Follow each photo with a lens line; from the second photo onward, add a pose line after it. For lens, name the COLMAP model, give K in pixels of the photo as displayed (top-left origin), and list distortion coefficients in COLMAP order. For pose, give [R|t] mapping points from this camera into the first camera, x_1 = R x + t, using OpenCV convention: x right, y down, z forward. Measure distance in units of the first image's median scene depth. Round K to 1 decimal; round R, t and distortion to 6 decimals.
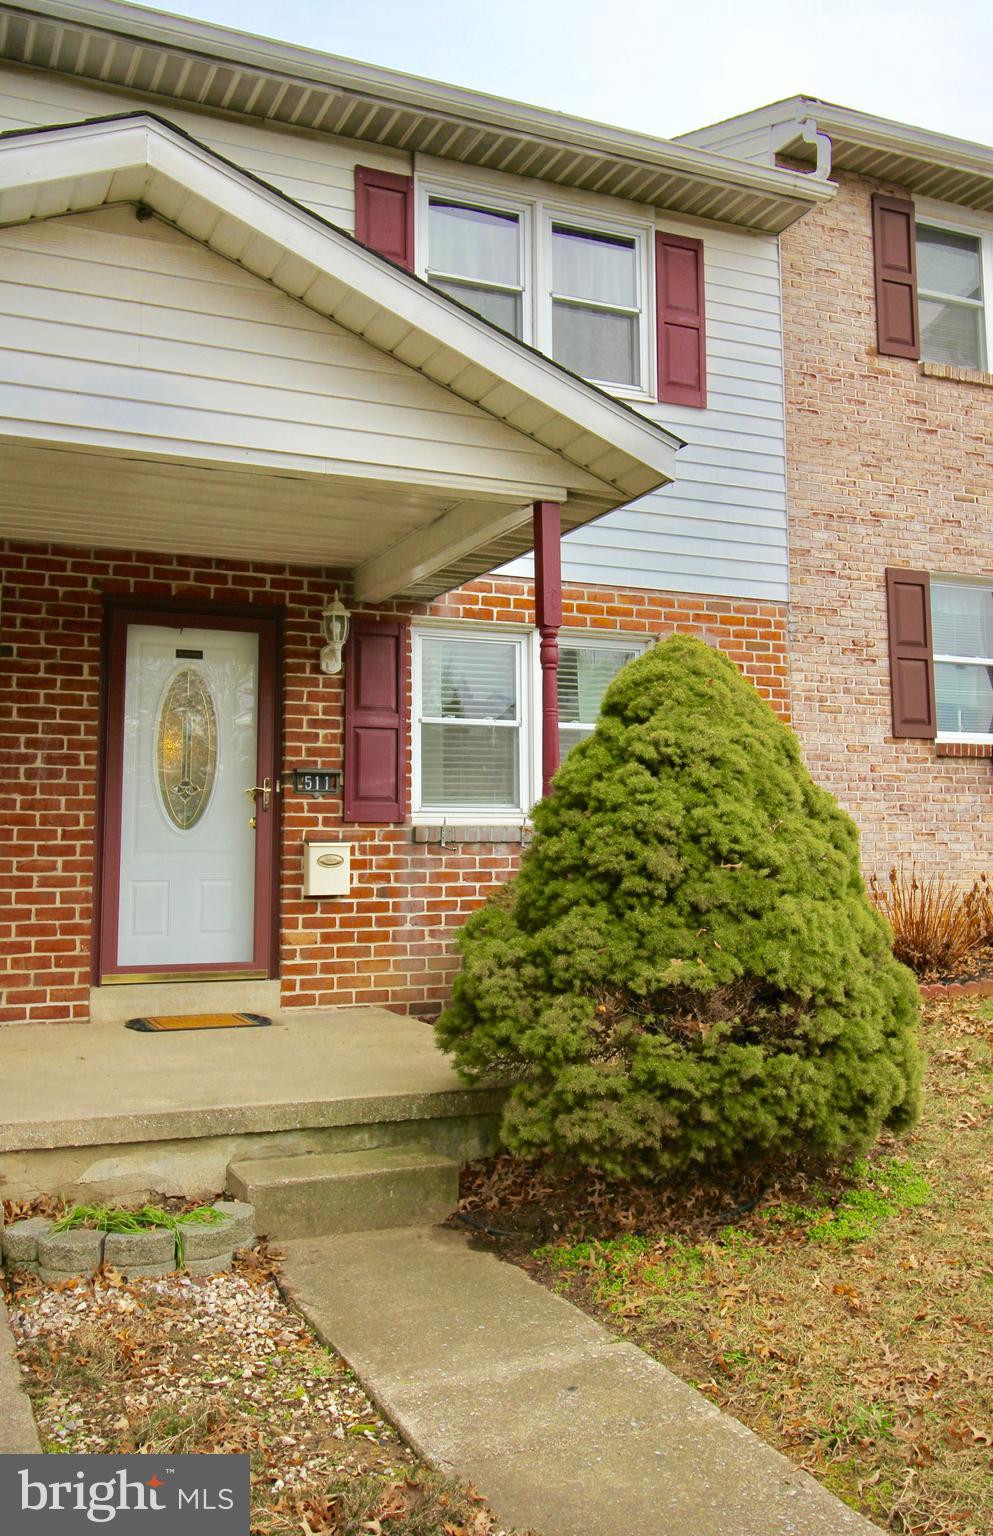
lens RADIAL K [[1277.1, 0, 502.2], [0, 1277.1, 742.3], [0, 0, 1]] dist [0.009351, 0.006722]
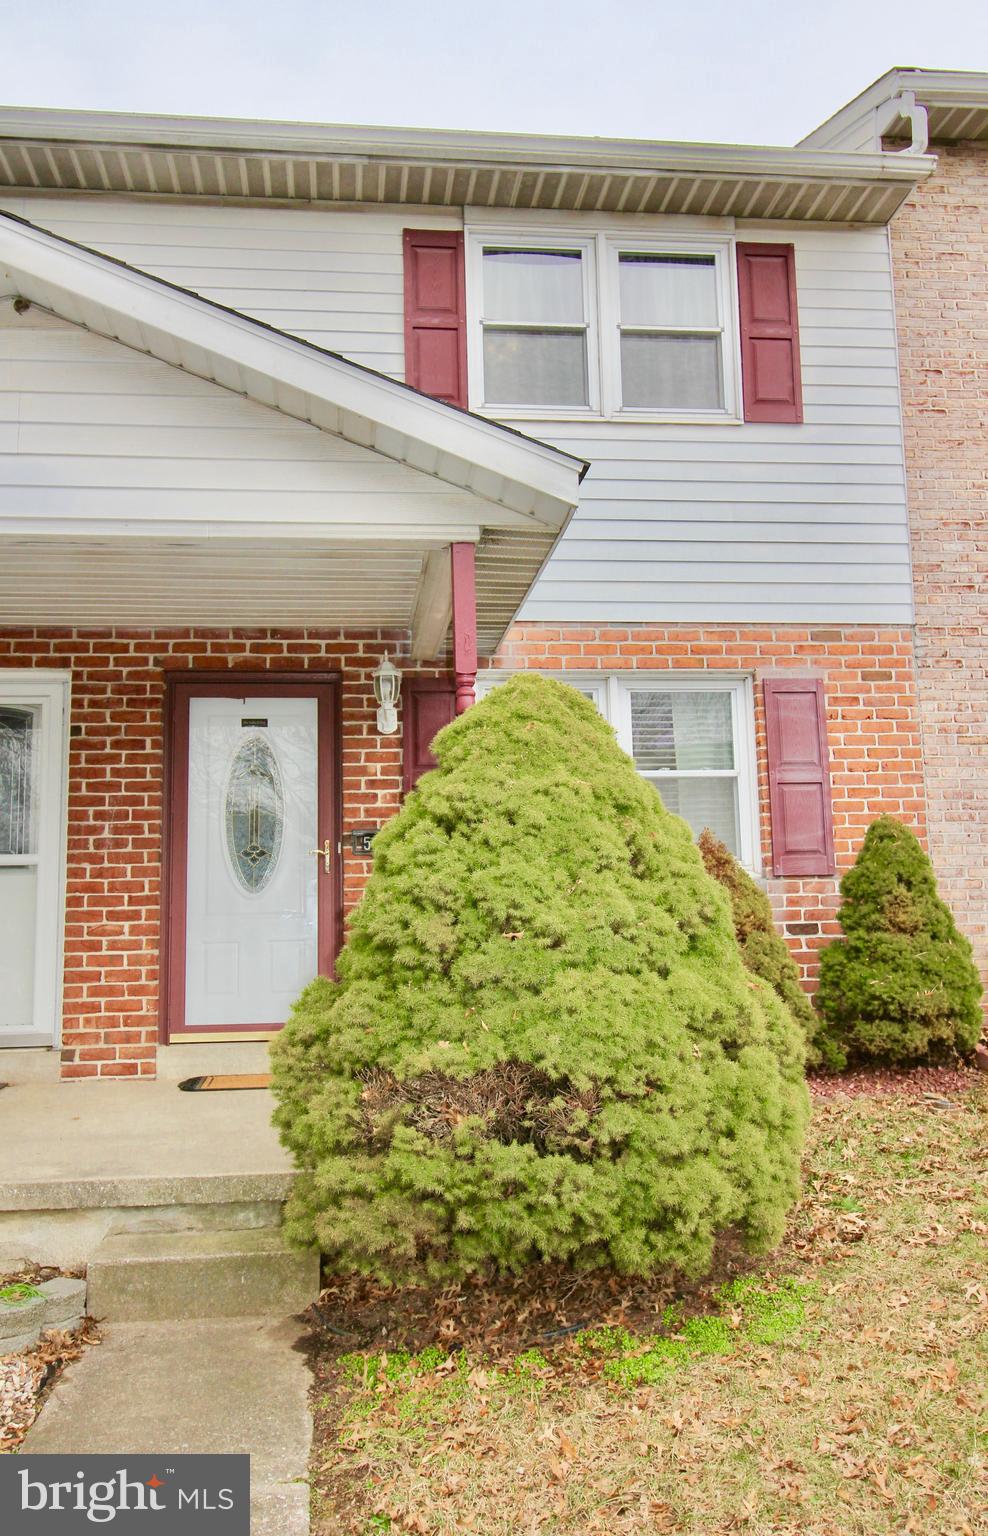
lens RADIAL K [[1232.7, 0, 494.0], [0, 1232.7, 768.0], [0, 0, 1]] dist [0.013715, -0.003667]
pose [[0.956074, -0.048278, -0.289123, 0.227556], [0.042426, 0.998749, -0.026477, 0.002335], [0.290040, 0.013047, 0.956926, 0.099910]]
